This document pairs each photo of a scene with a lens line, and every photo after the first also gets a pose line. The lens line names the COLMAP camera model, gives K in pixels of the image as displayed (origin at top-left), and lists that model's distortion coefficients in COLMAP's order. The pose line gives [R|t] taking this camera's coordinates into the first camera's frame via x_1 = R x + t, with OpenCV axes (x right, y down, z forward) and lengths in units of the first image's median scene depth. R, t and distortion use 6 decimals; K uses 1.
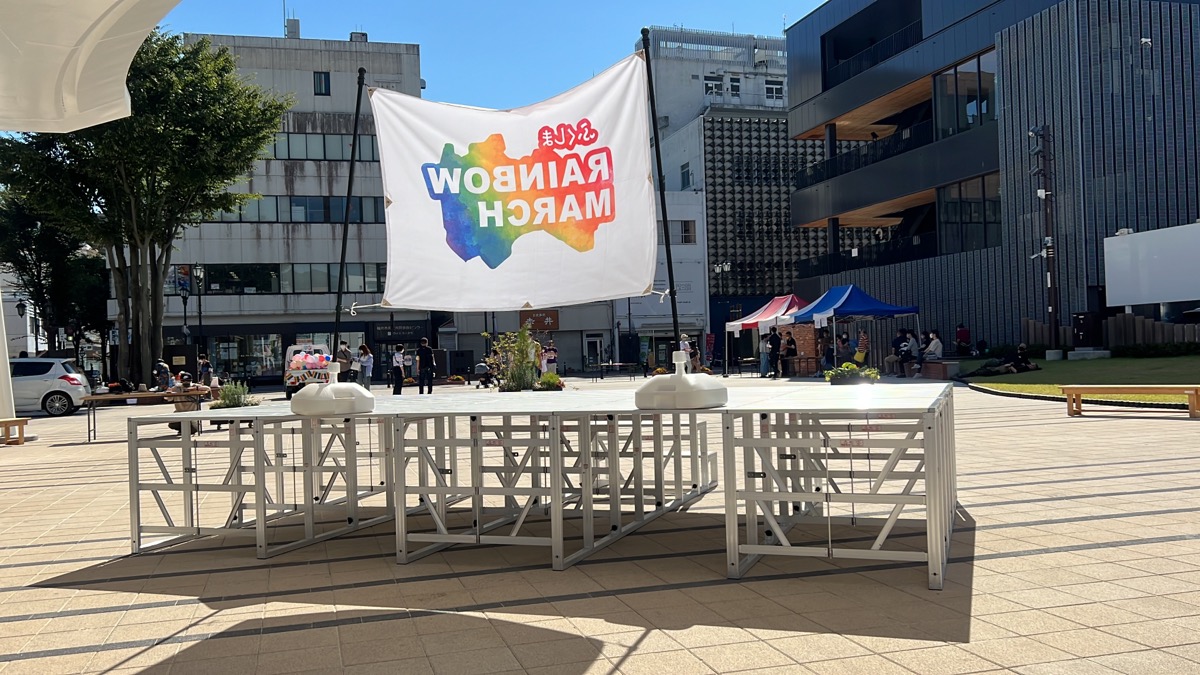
lens RADIAL K [[992.5, 0, 601.1], [0, 992.5, 350.4], [0, 0, 1]] dist [0.067360, -0.017479]
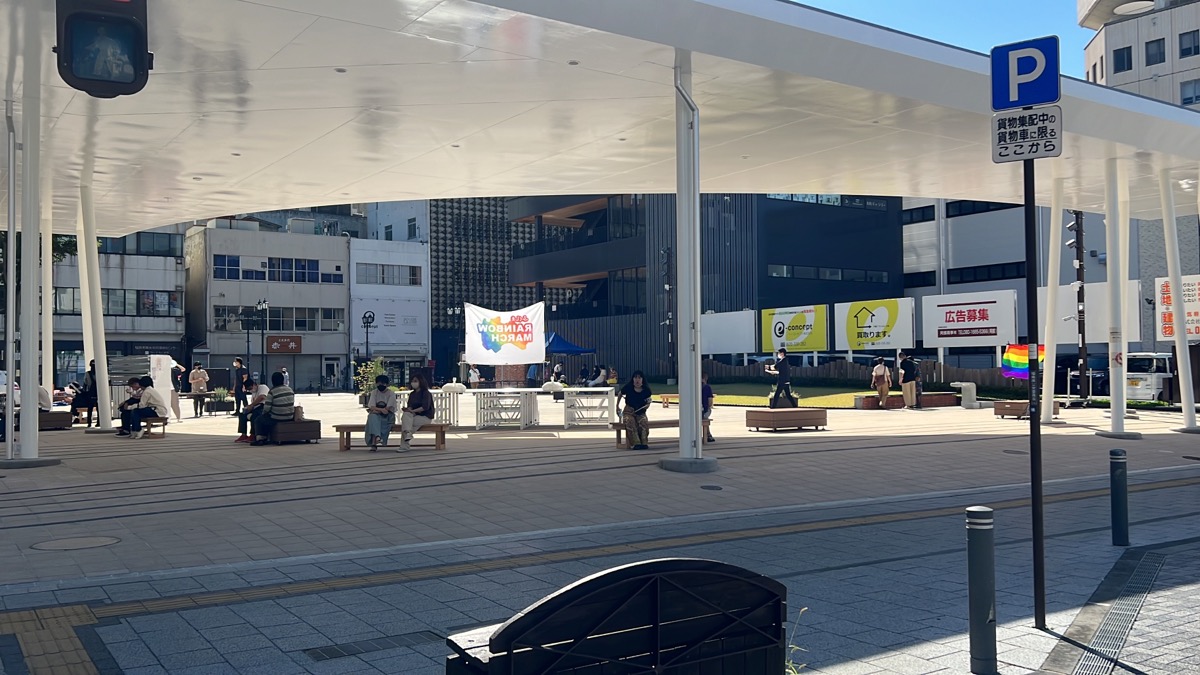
lens RADIAL K [[992.5, 0, 598.2], [0, 992.5, 336.8], [0, 0, 1]] dist [0.067360, -0.017479]
pose [[0.949237, 0.034220, 0.312694, -0.108985], [-0.022693, 0.998925, -0.040430, -0.000599], [-0.313741, 0.031282, 0.948993, -0.311723]]
